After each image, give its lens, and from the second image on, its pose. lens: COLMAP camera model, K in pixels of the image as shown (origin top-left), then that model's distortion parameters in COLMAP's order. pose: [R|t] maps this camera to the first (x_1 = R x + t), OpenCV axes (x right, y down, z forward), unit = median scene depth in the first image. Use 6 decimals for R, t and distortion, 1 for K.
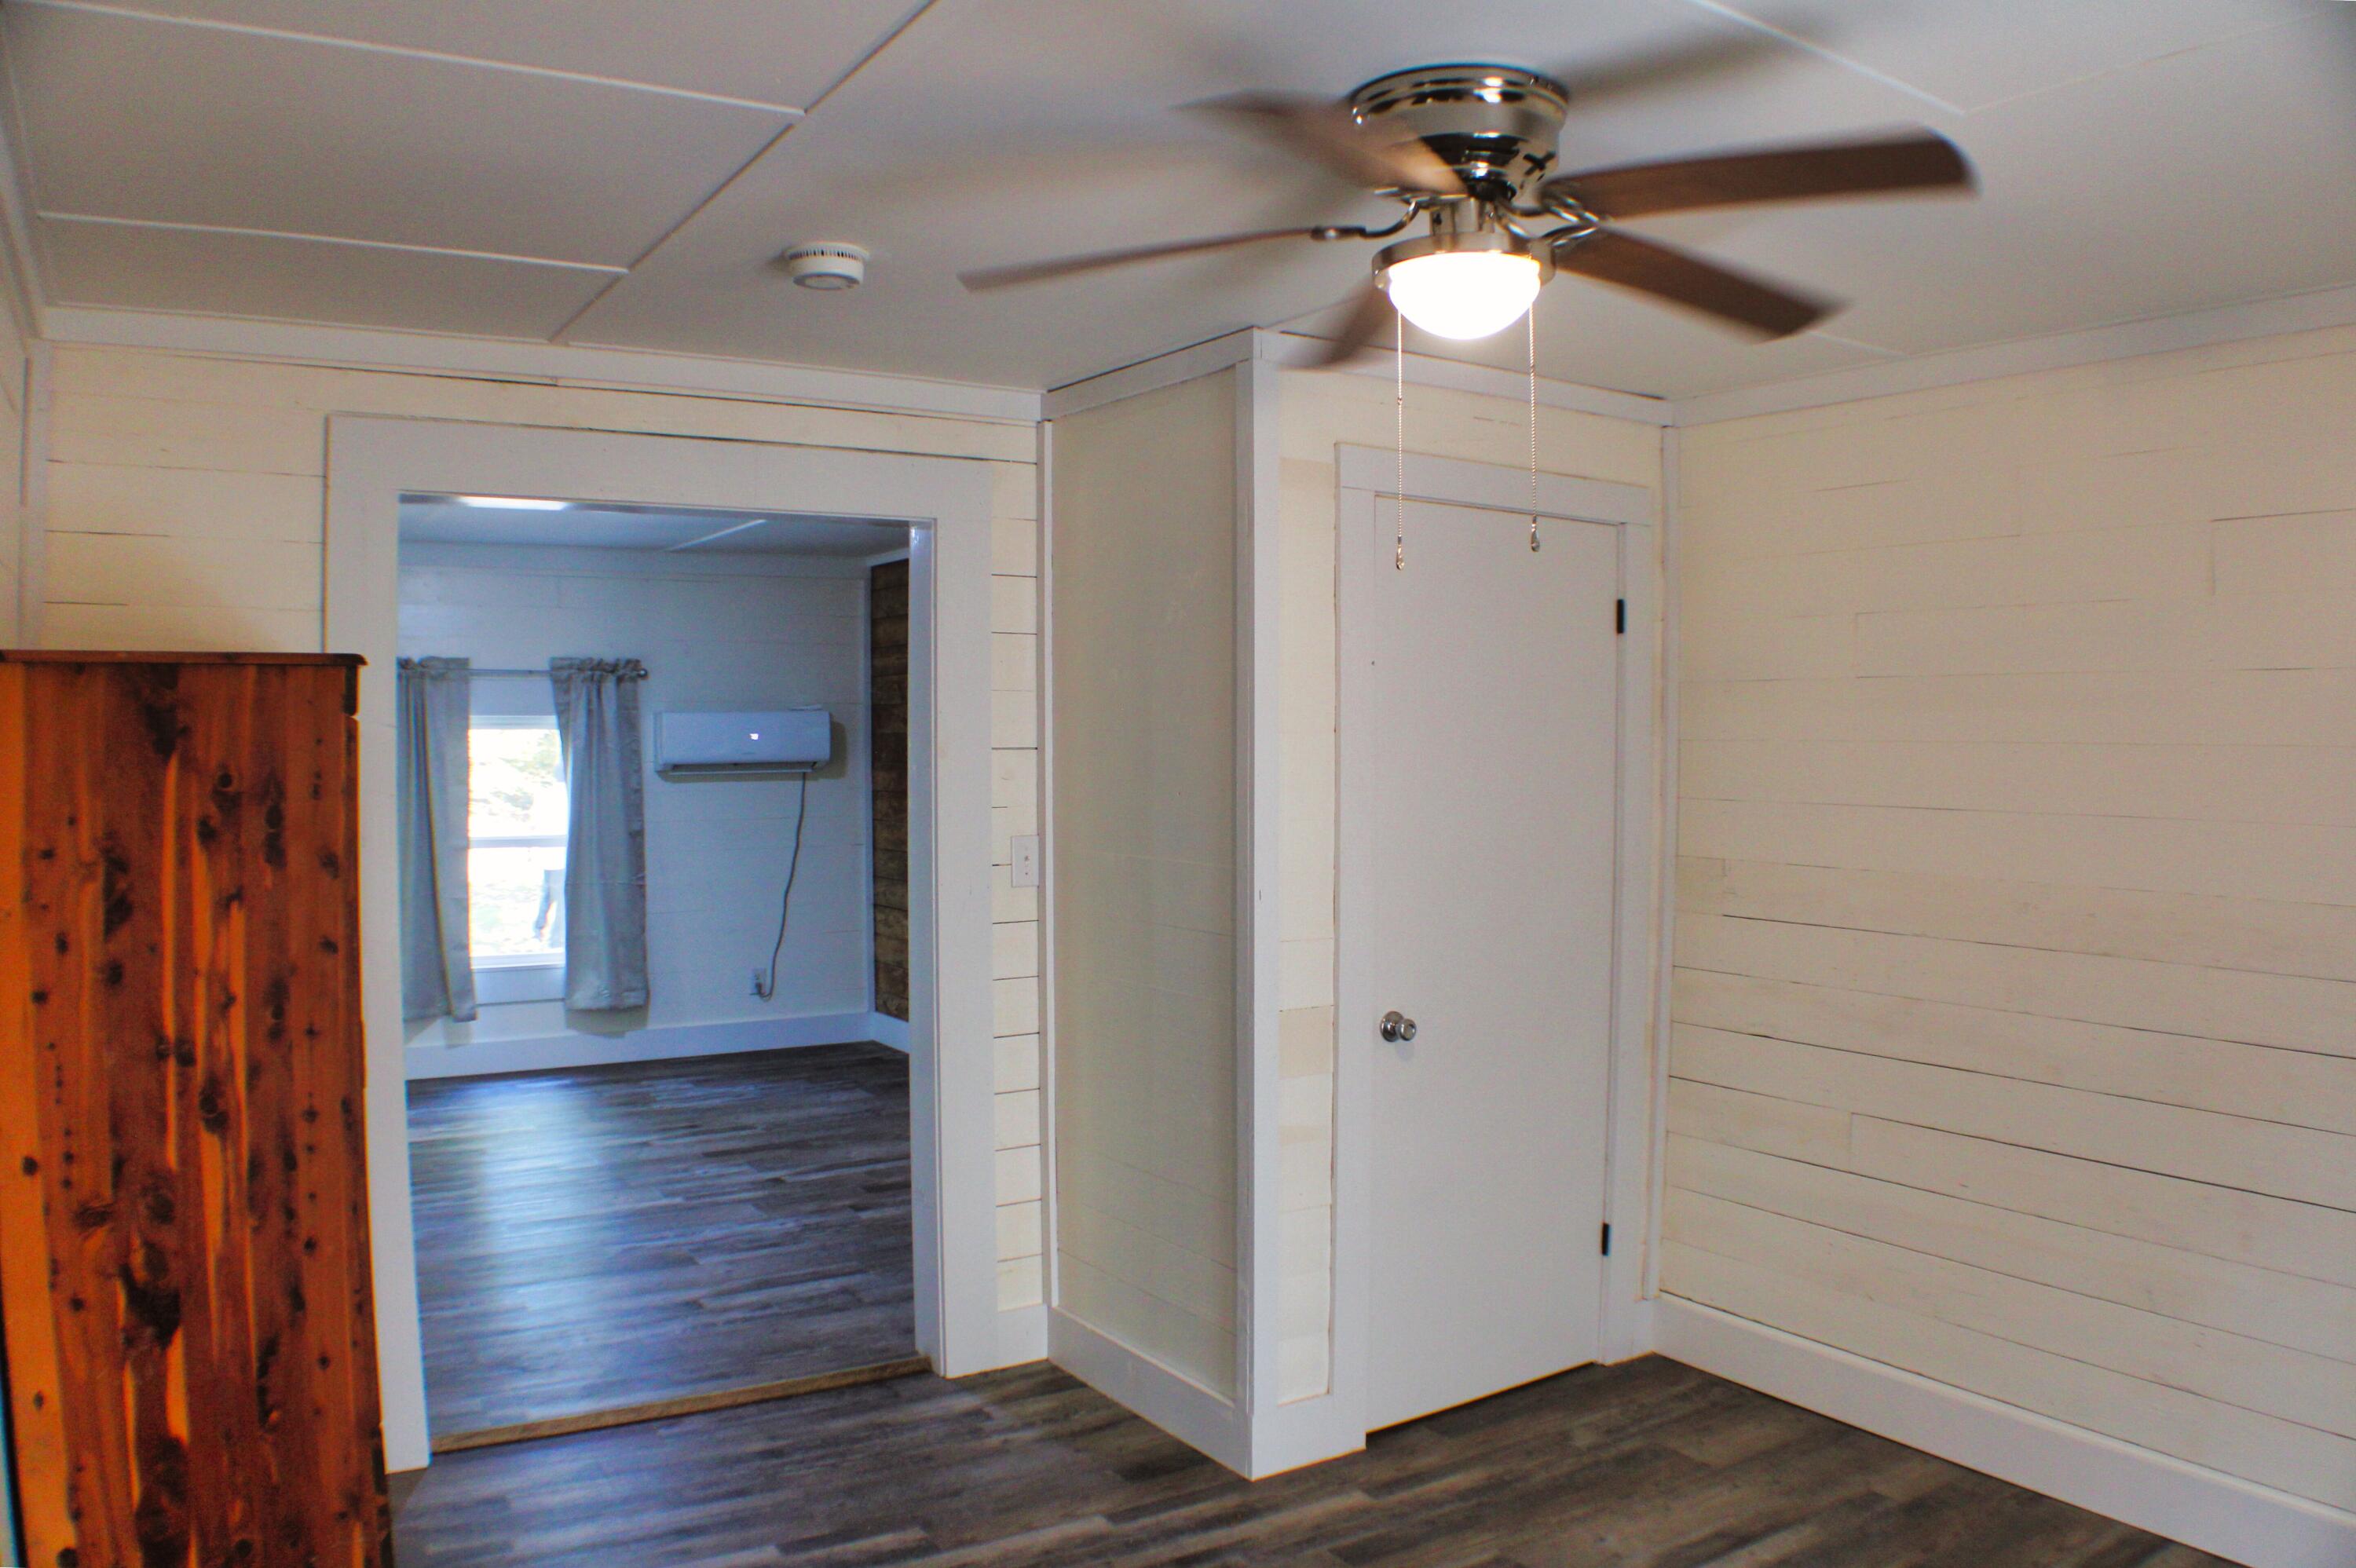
lens RADIAL K [[1749.3, 0, 1178.0], [0, 1749.3, 784.0], [0, 0, 1]] dist [-0.204723, 0.073002]
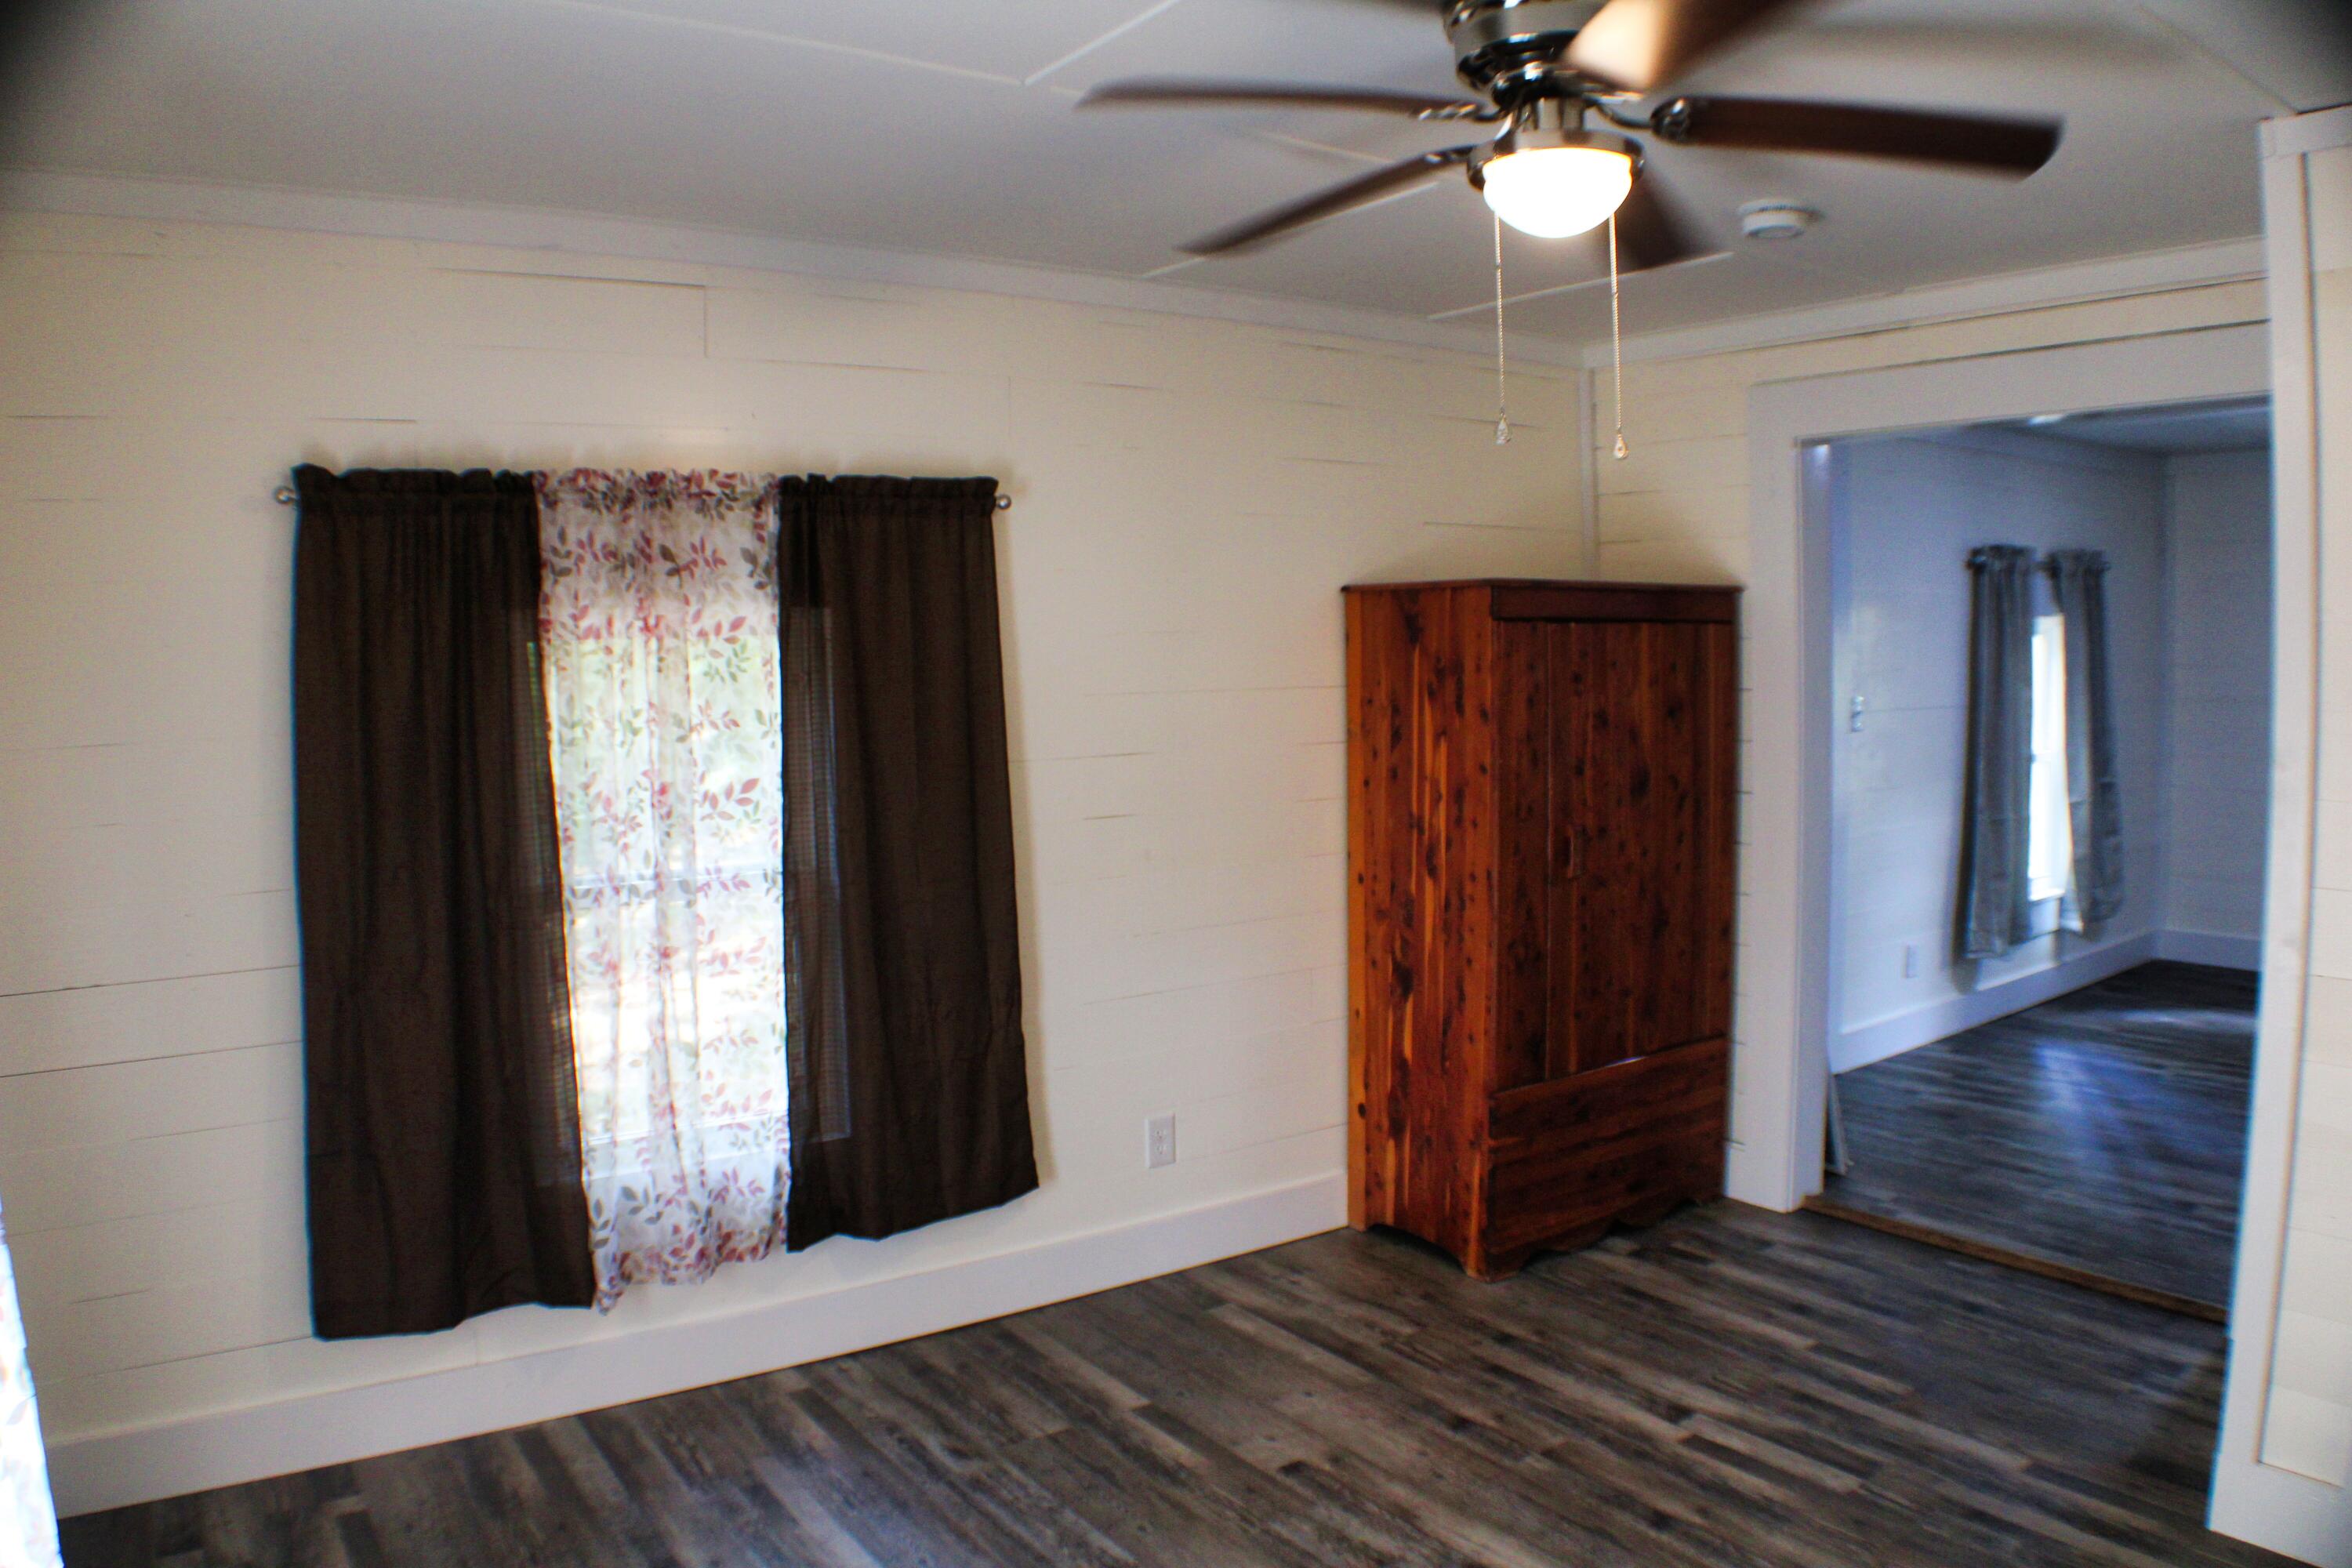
lens RADIAL K [[1746.5, 0, 1176.0], [0, 1746.5, 784.0], [0, 0, 1]] dist [-0.204723, 0.073002]
pose [[0.028819, 0.074814, -0.996781, 0.764512], [-0.006579, 0.997188, 0.074654, -0.004511], [0.999563, 0.004407, 0.029230, 0.473134]]
